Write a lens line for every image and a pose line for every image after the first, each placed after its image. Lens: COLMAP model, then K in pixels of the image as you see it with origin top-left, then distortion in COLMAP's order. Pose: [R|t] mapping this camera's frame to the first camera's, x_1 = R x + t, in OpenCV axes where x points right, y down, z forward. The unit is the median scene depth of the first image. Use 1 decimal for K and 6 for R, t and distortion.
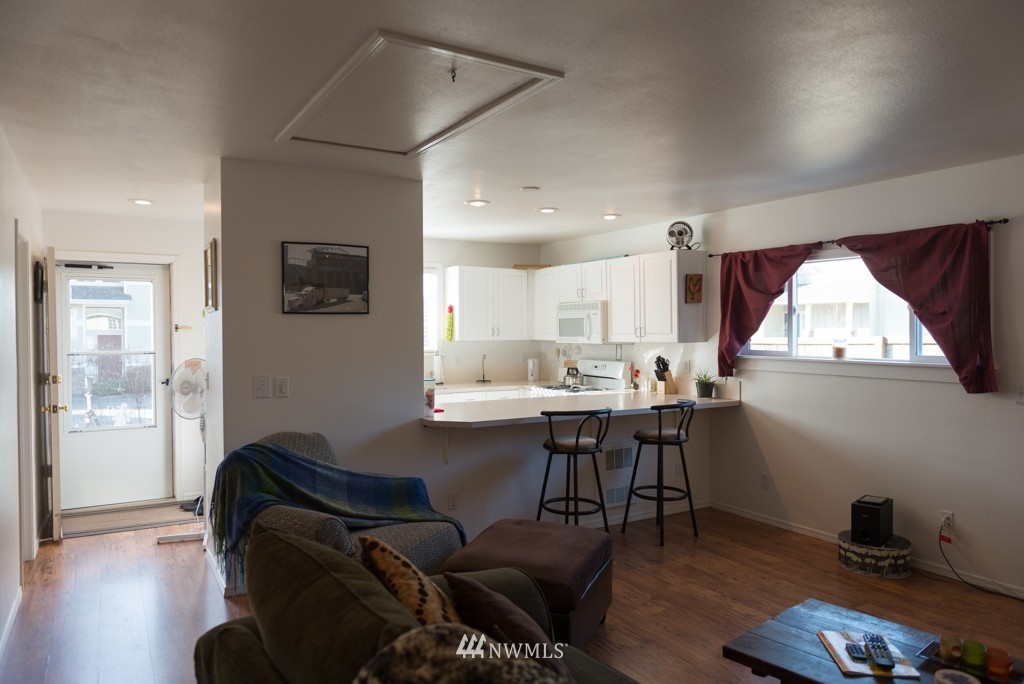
lens RADIAL K [[687.7, 0, 512.0], [0, 687.7, 342.0], [0, 0, 1]] dist [0.004638, -0.000471]
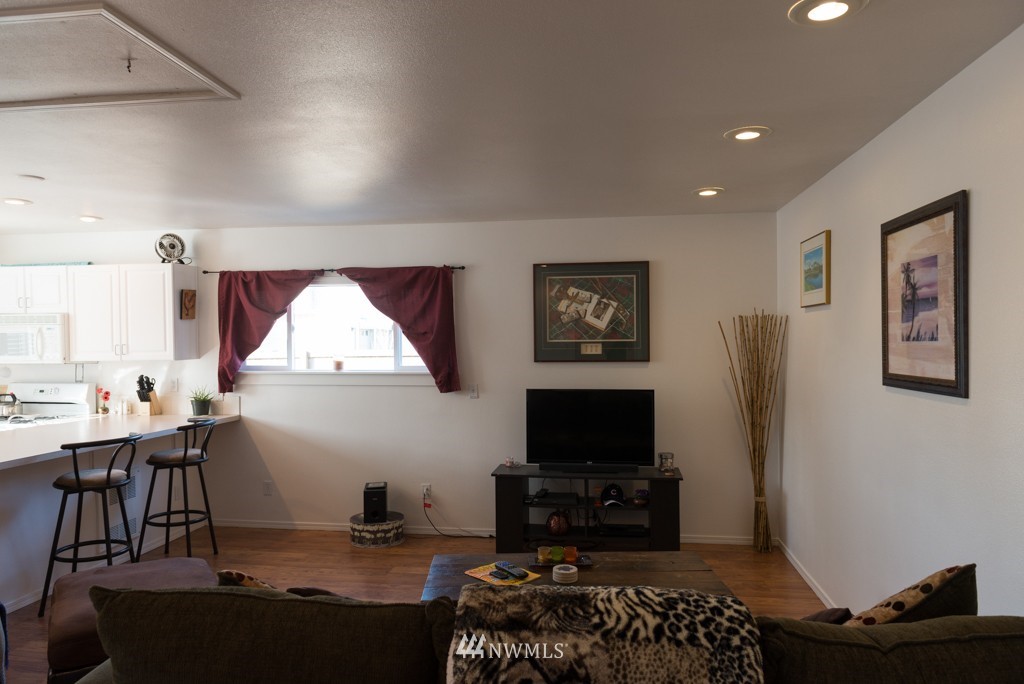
lens RADIAL K [[687.7, 0, 512.0], [0, 687.7, 342.0], [0, 0, 1]] dist [0.004638, -0.000471]
pose [[0.636028, -0.000806, 0.771666, -0.215201], [0.018000, 0.999743, -0.013792, -0.002835], [-0.771456, 0.022662, 0.635879, 0.027988]]
